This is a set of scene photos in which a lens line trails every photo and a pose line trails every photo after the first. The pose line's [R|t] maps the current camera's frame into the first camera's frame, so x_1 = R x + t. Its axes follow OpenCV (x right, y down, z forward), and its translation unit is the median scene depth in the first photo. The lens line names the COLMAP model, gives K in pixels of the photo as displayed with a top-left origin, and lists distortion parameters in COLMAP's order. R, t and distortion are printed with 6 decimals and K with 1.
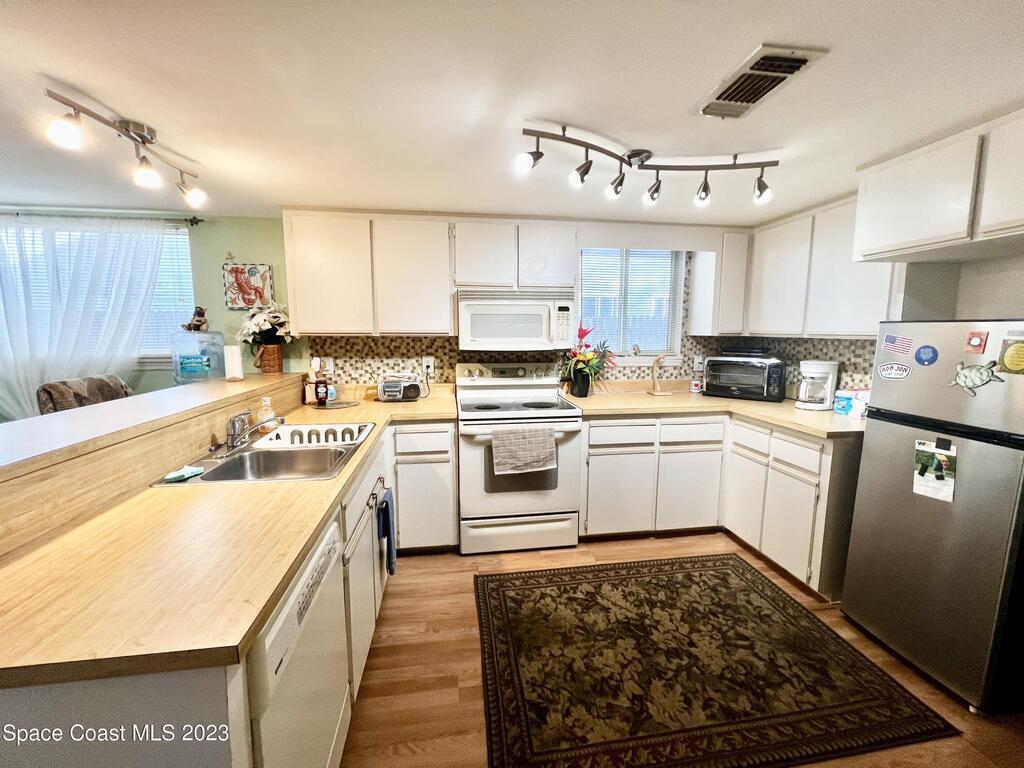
lens RADIAL K [[414.1, 0, 513.2], [0, 414.1, 381.4], [0, 0, 1]] dist [-0.001921, 0.000664]
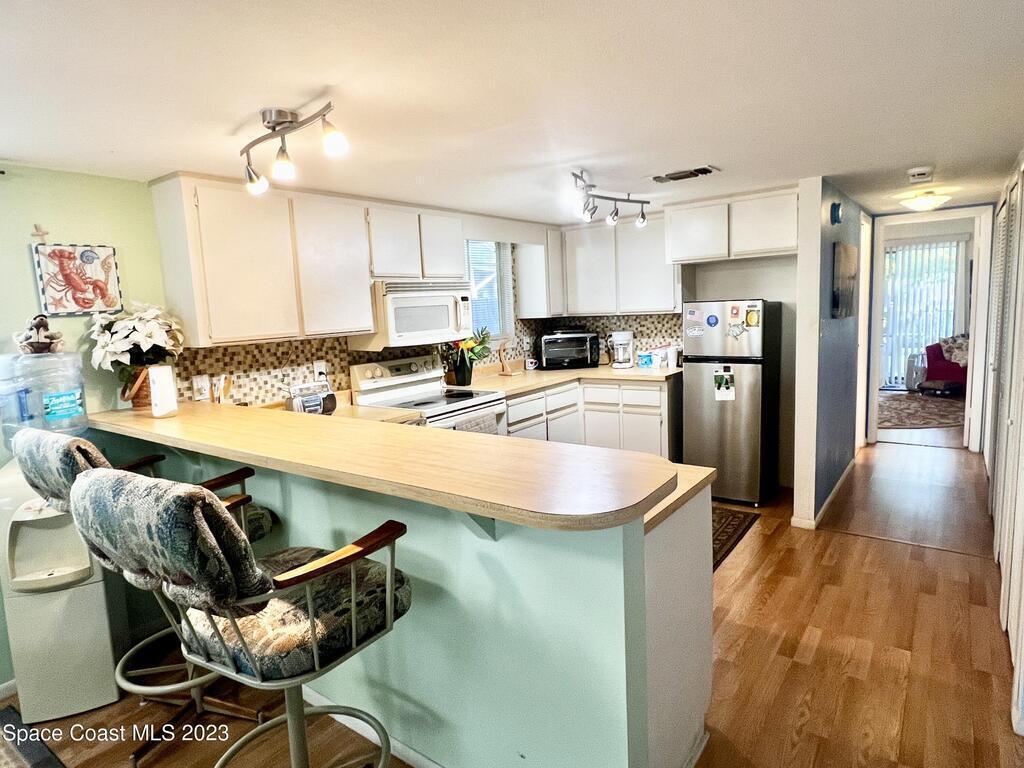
lens RADIAL K [[590.8, 0, 511.9], [0, 590.8, 379.6], [0, 0, 1]] dist [0.000337, 0.000554]
pose [[0.709518, -0.126272, 0.693281, -0.839783], [0.137266, 0.989735, 0.039786, -0.020052], [-0.691189, 0.066936, 0.719568, -0.118081]]
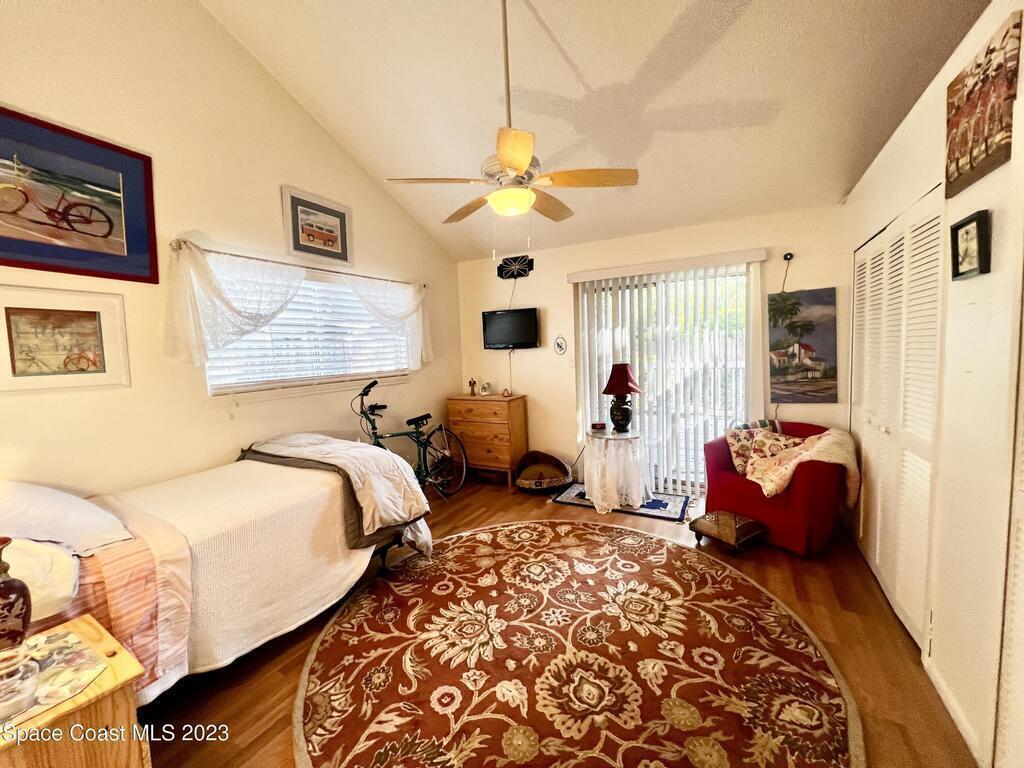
lens RADIAL K [[414.1, 0, 510.0], [0, 414.1, 379.4], [0, 0, 1]] dist [-0.001921, 0.000664]
pose [[0.602173, -0.075276, 0.794809, 1.583704], [0.132172, 0.991207, -0.006261, -0.026598], [-0.787349, 0.108822, 0.606827, 0.290710]]
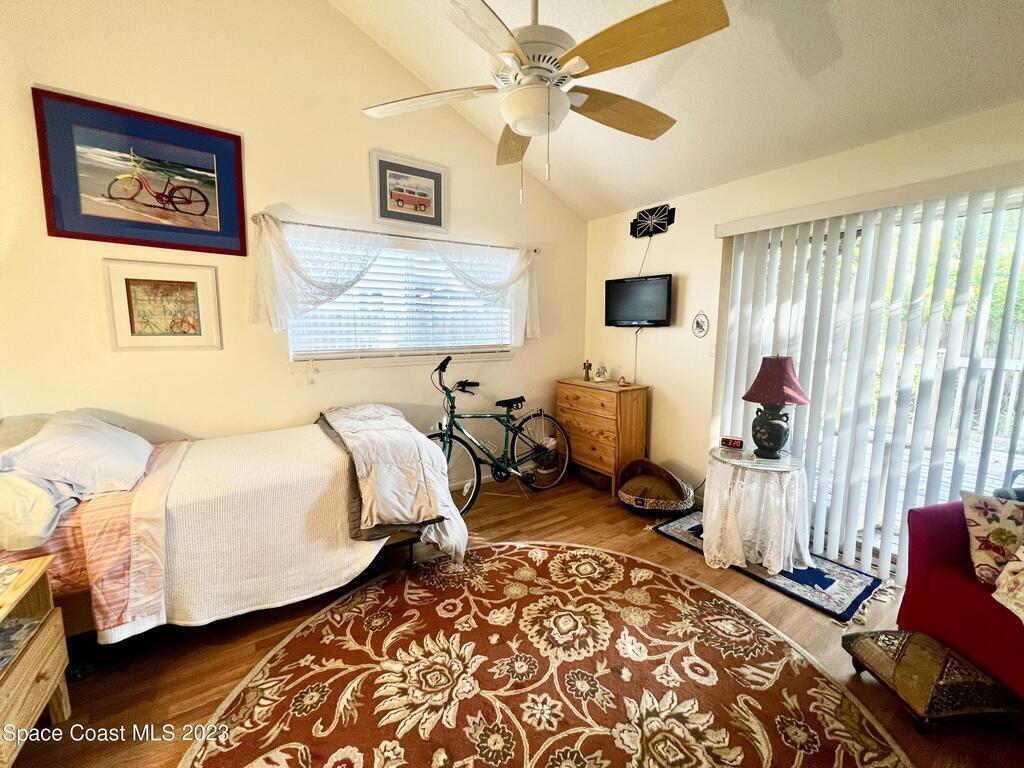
lens RADIAL K [[412.9, 0, 510.3], [0, 412.9, 379.4], [0, 0, 1]] dist [-0.001743, 0.000407]
pose [[0.902641, -0.050872, 0.427378, 1.991215], [0.047853, 0.998696, 0.017809, -0.032841], [-0.427726, 0.004376, 0.903898, 0.258742]]
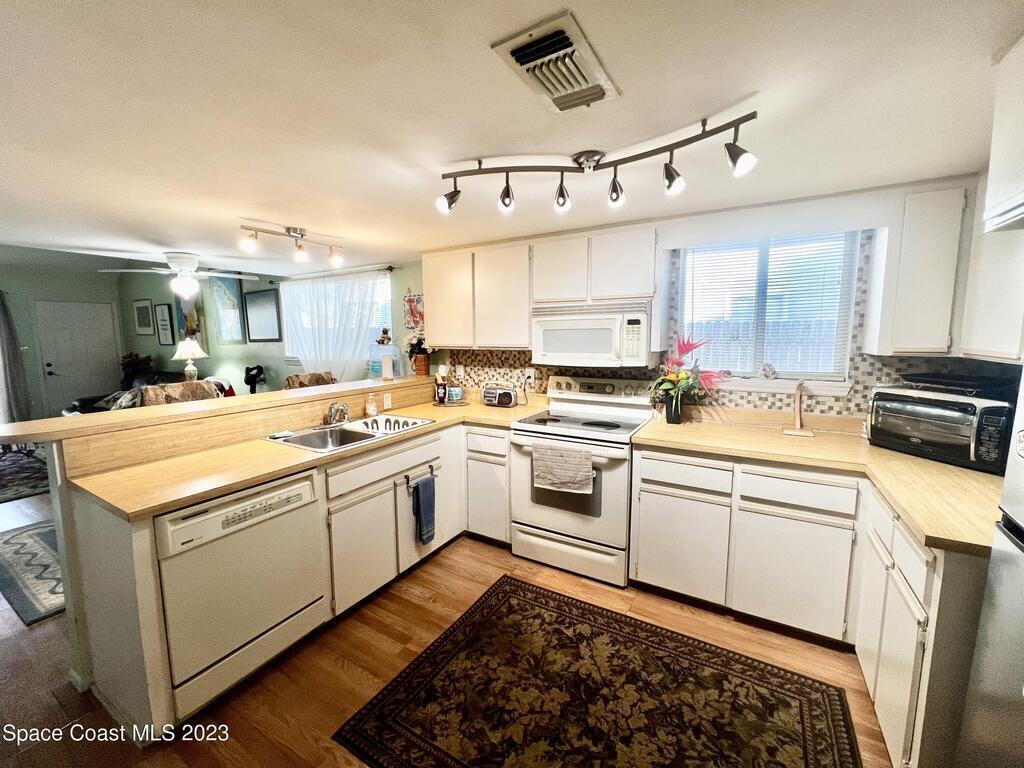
lens RADIAL K [[414.1, 0, 510.5], [0, 414.1, 381.2], [0, 0, 1]] dist [-0.001921, 0.000664]
pose [[0.773613, 0.064157, -0.630402, 0.493648], [-0.069999, 0.997425, 0.015608, -0.043115], [0.629780, 0.032053, 0.776112, 0.140825]]
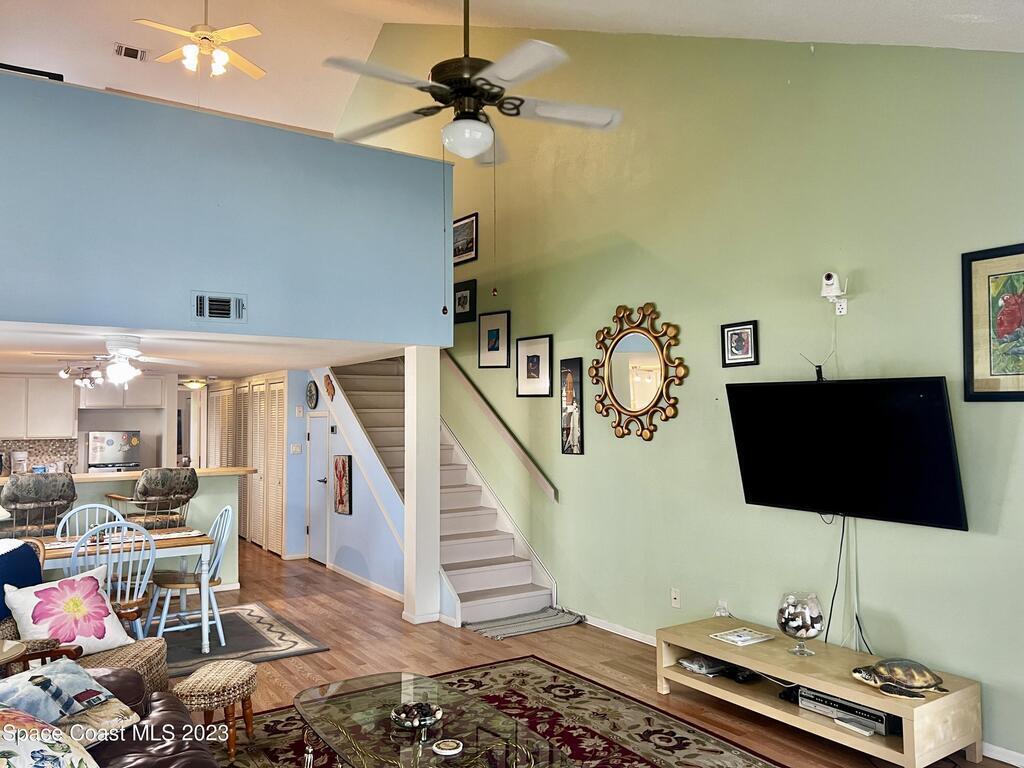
lens RADIAL K [[778.7, 0, 519.9], [0, 778.7, 383.7], [0, 0, 1]] dist [0.019492, -0.002474]
pose [[-0.423805, 0.040332, 0.904855, -3.341837], [0.117608, 0.993001, 0.010823, -0.122442], [-0.898086, 0.111005, -0.425582, 0.434787]]
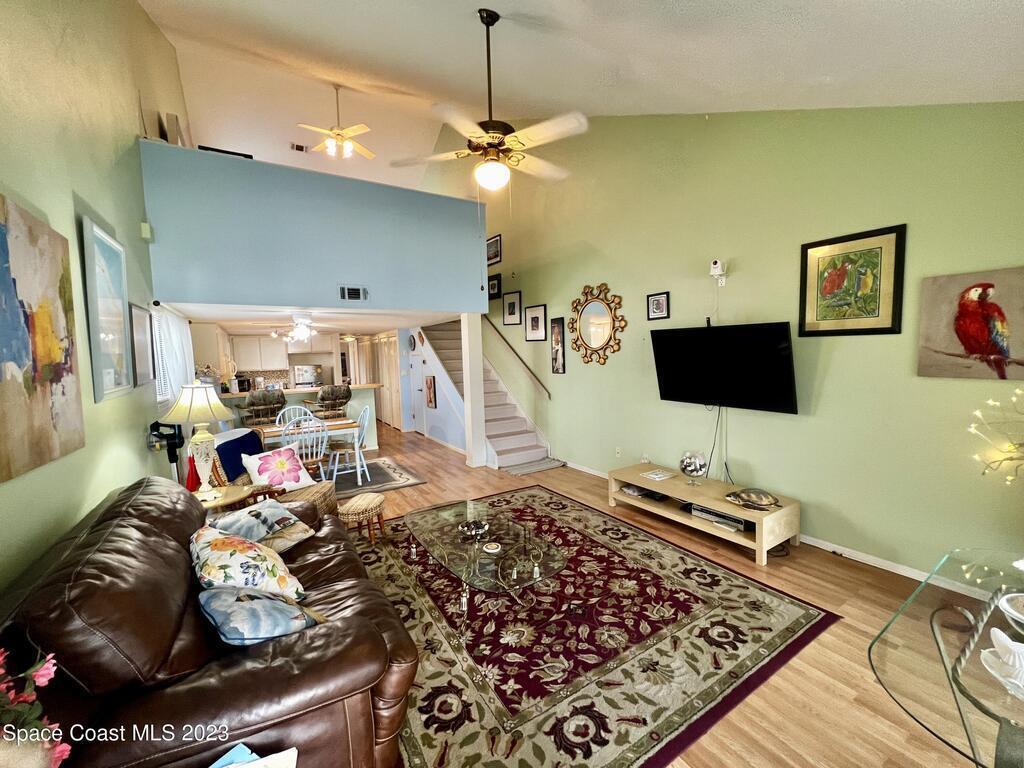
lens RADIAL K [[412.9, 0, 513.9], [0, 412.9, 383.4], [0, 0, 1]] dist [-0.001743, 0.000407]
pose [[-0.396894, -0.057583, 0.916057, -3.205125], [0.142712, 0.982021, 0.123561, -0.118201], [-0.906702, 0.179773, -0.381540, 0.380814]]
